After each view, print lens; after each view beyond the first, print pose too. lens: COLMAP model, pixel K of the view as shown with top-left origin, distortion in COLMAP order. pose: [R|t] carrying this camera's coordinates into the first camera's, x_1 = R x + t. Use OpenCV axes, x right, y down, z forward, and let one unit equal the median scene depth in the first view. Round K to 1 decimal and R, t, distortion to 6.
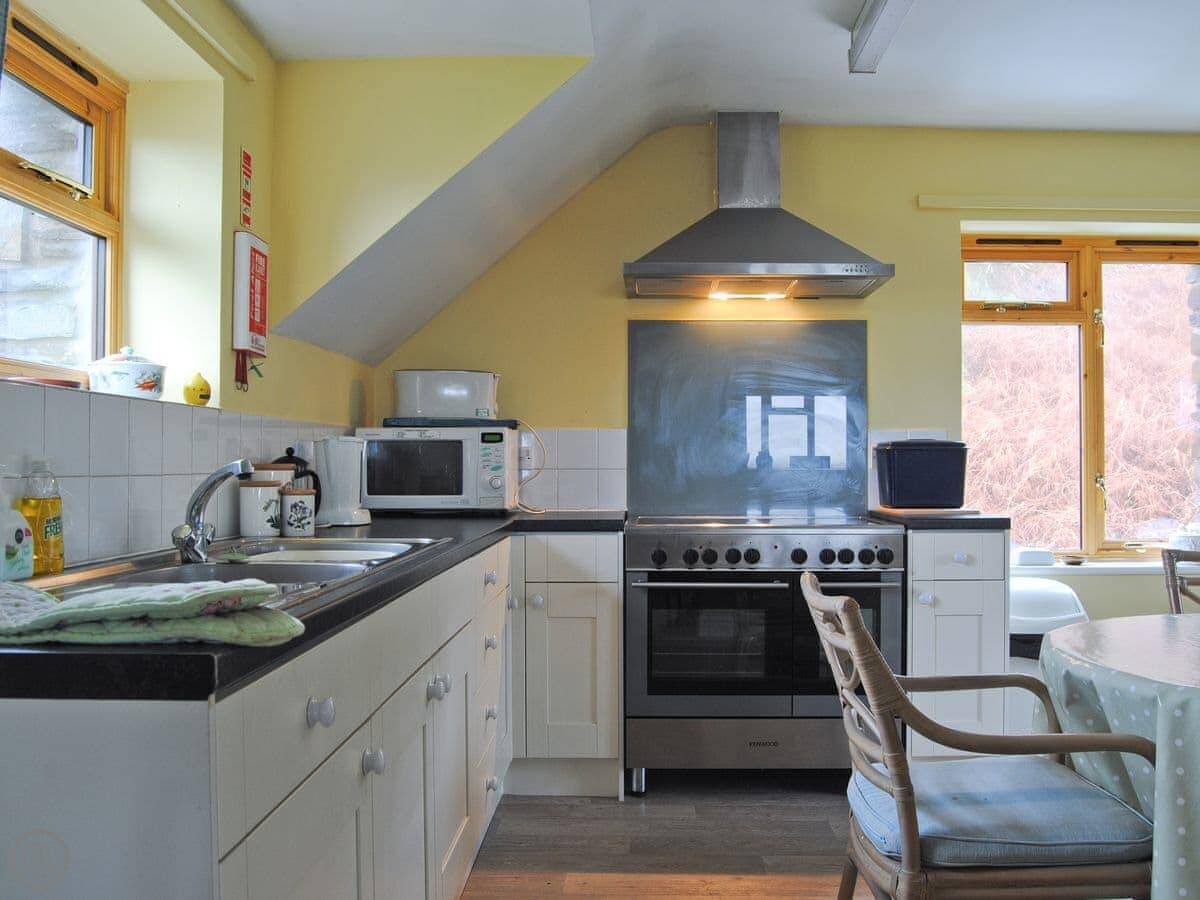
lens RADIAL K [[1107.1, 0, 600.0], [0, 1107.1, 450.0], [0, 0, 1]] dist [-0.089556, -0.001376]
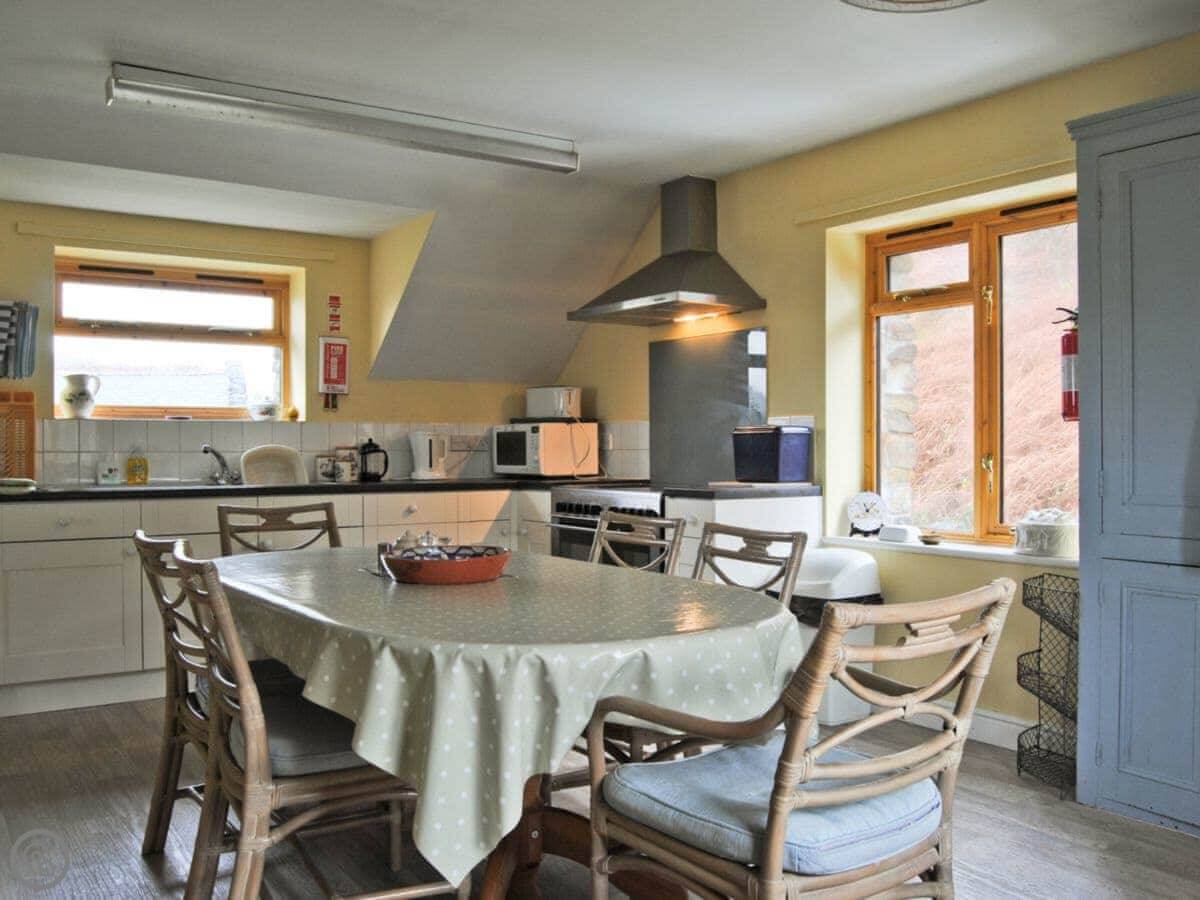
lens RADIAL K [[1107.1, 0, 600.0], [0, 1107.1, 450.0], [0, 0, 1]] dist [-0.089556, -0.001376]
pose [[0.554339, 0.002462, -0.832287, 1.120384], [0.014359, 0.999818, 0.012522, -0.000187], [0.832167, -0.018892, 0.554203, 0.171969]]
